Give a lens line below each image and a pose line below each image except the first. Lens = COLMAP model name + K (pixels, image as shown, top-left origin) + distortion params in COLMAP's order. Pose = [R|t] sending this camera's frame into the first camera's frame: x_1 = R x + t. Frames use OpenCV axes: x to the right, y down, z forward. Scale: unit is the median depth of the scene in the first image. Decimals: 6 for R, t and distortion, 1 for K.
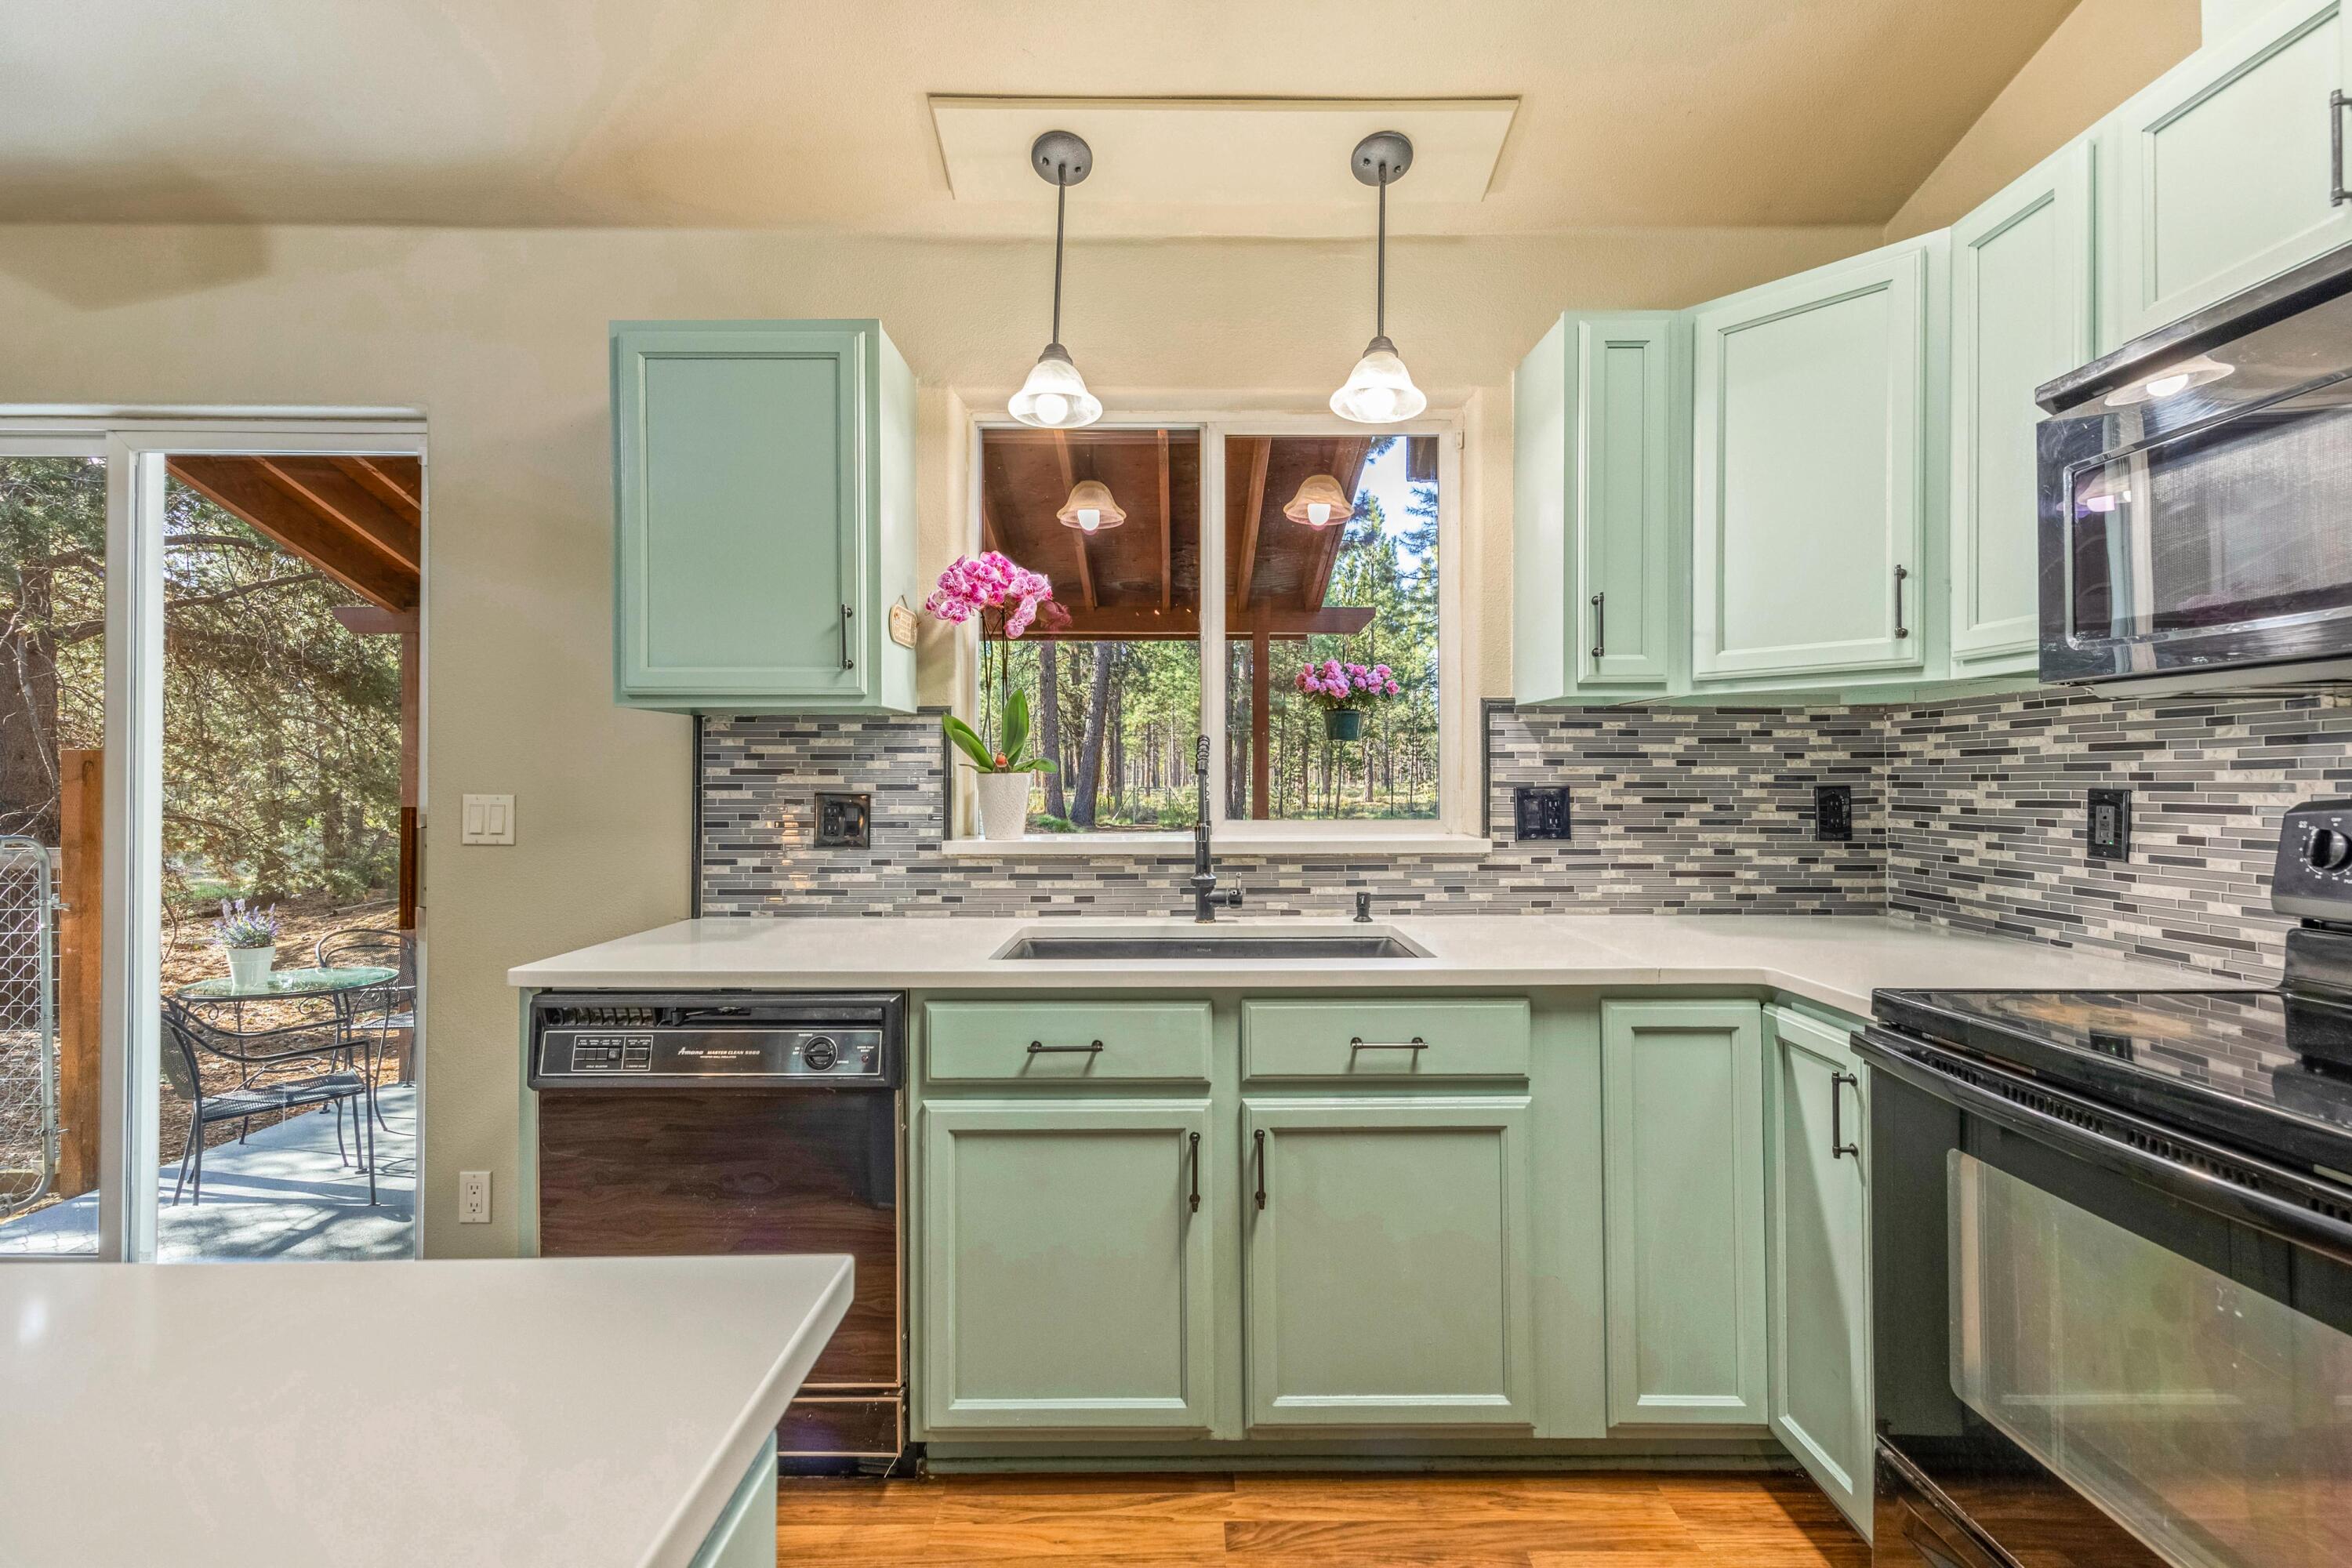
lens RADIAL K [[1033.7, 0, 1176.5], [0, 1033.7, 779.0], [0, 0, 1]] dist [0.002400, 0.000735]
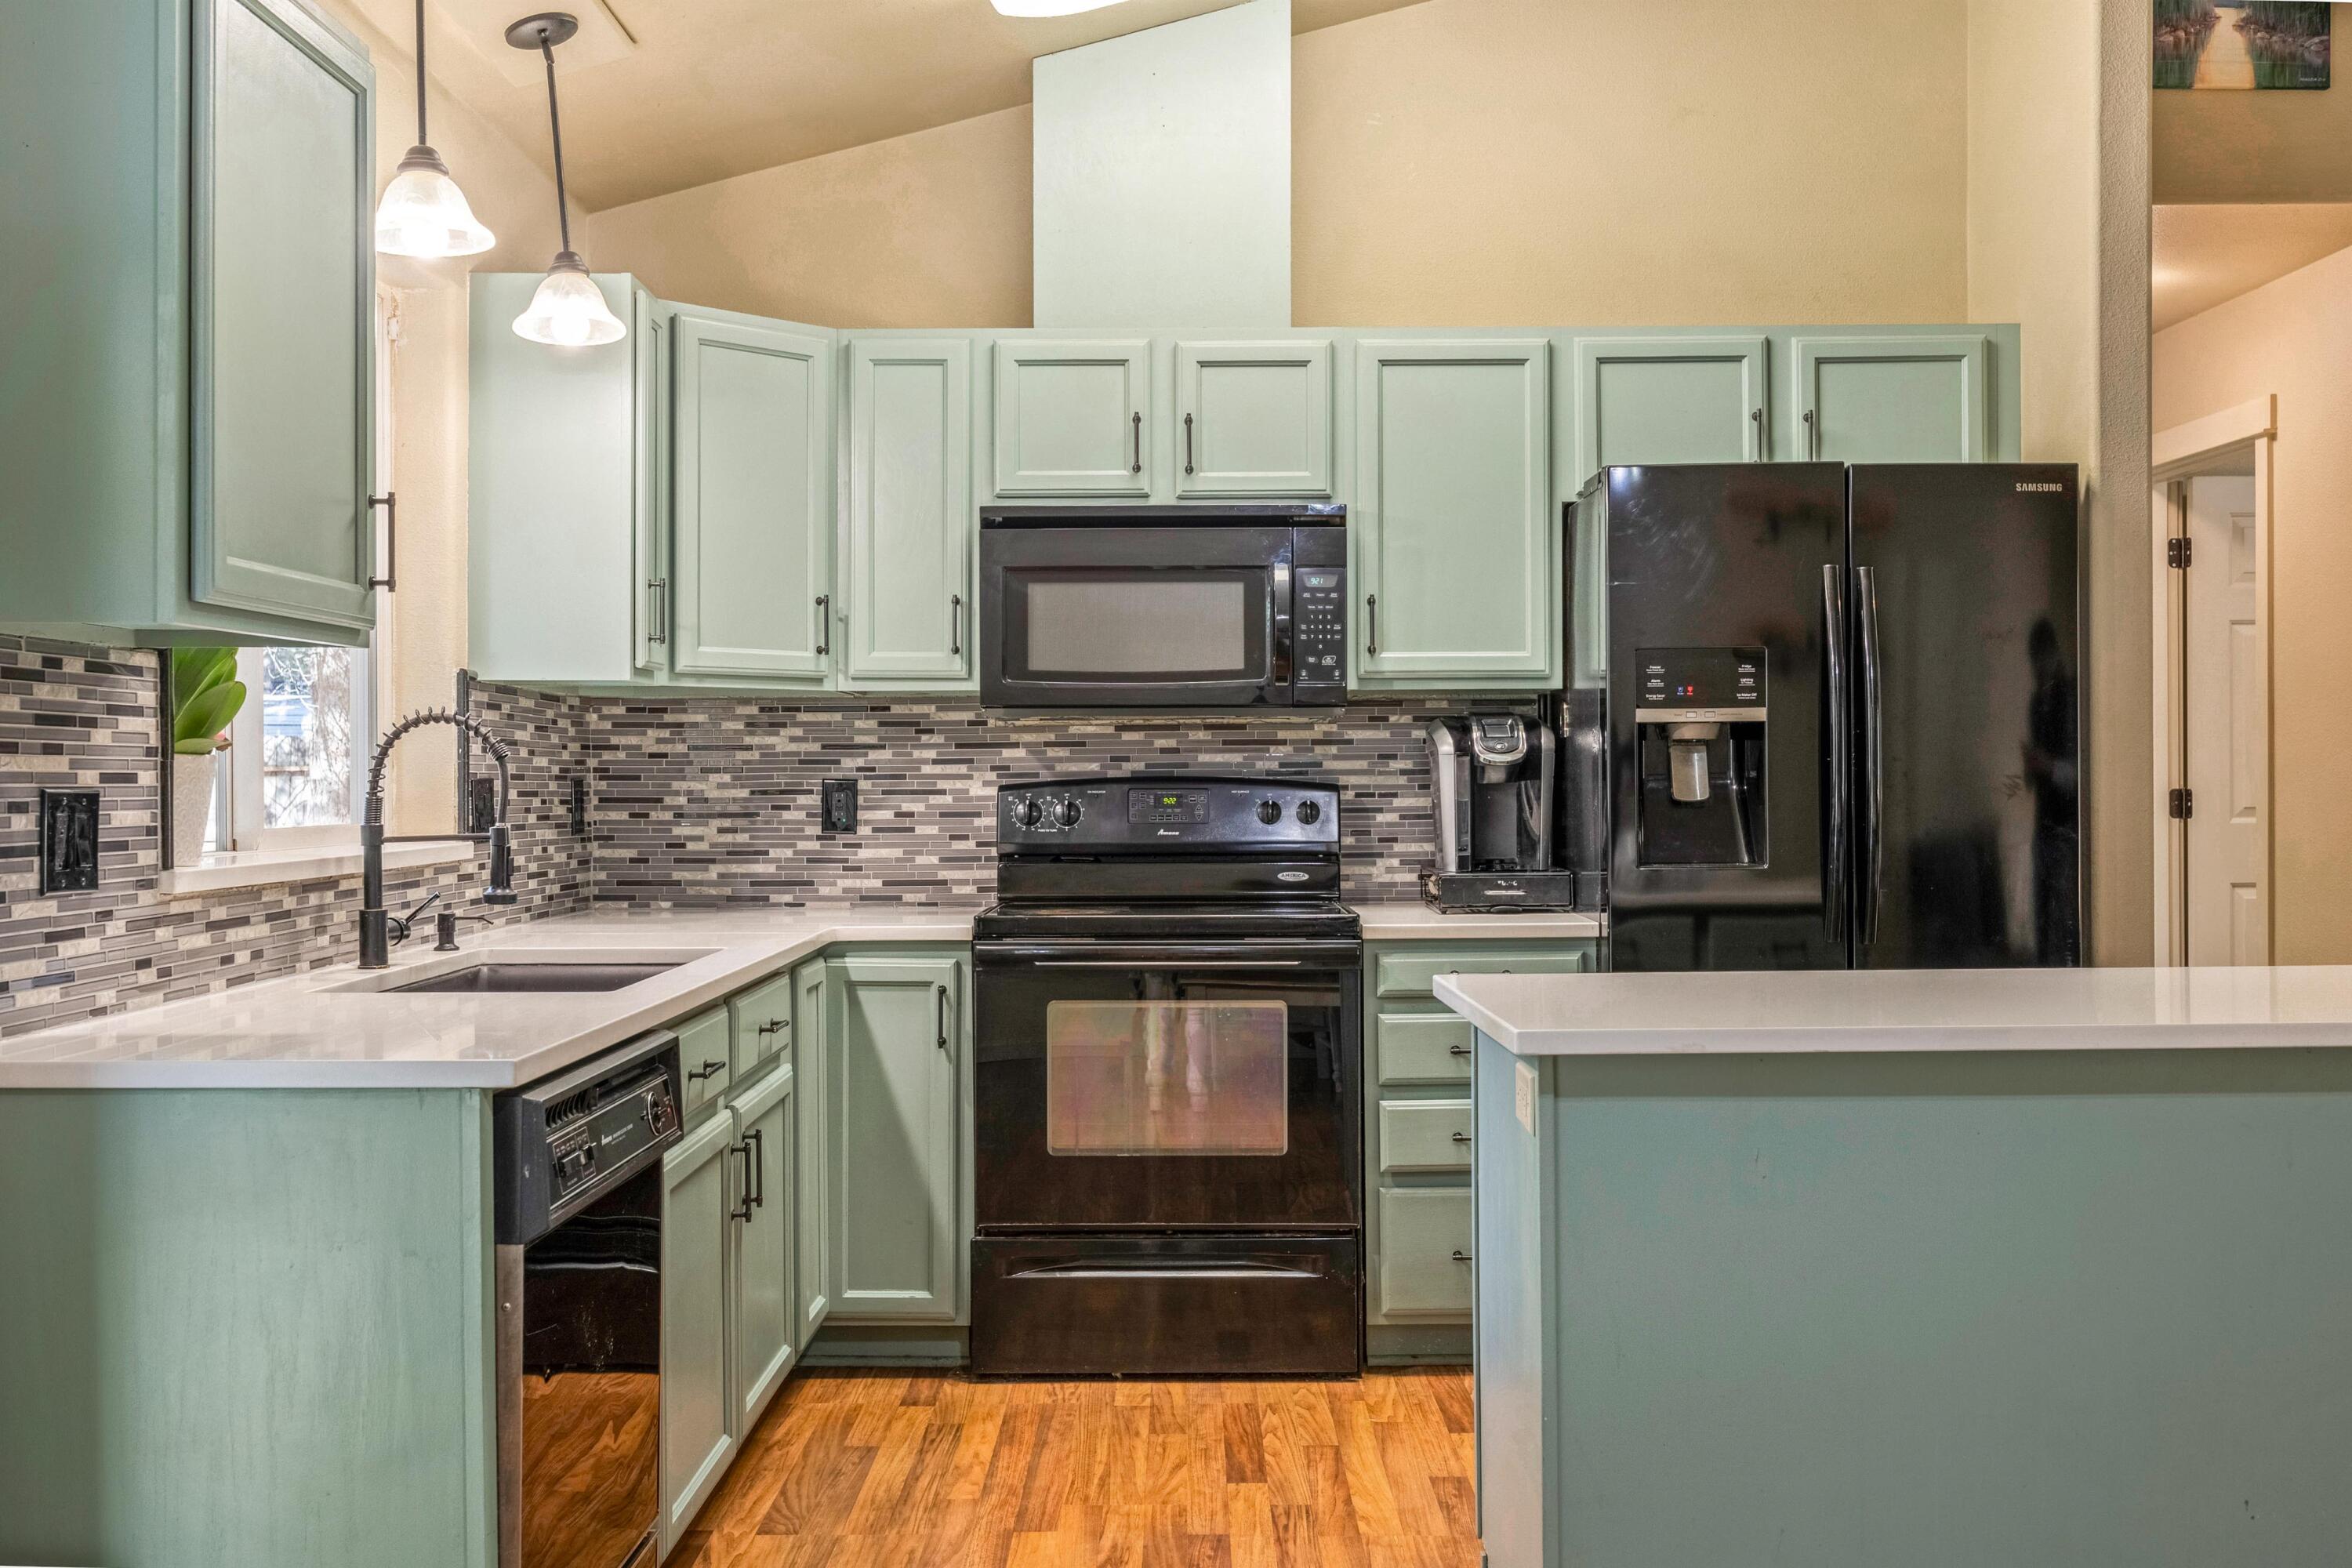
lens RADIAL K [[2356.7, 0, 1178.3], [0, 2356.7, 781.9], [0, 0, 1]] dist [-0.072242, 0.000000]
pose [[-0.009266, 0.000604, 0.999957, -1.874043], [0.001606, 0.999999, -0.000589, 0.014332], [-0.999956, 0.001600, -0.009267, 0.546486]]
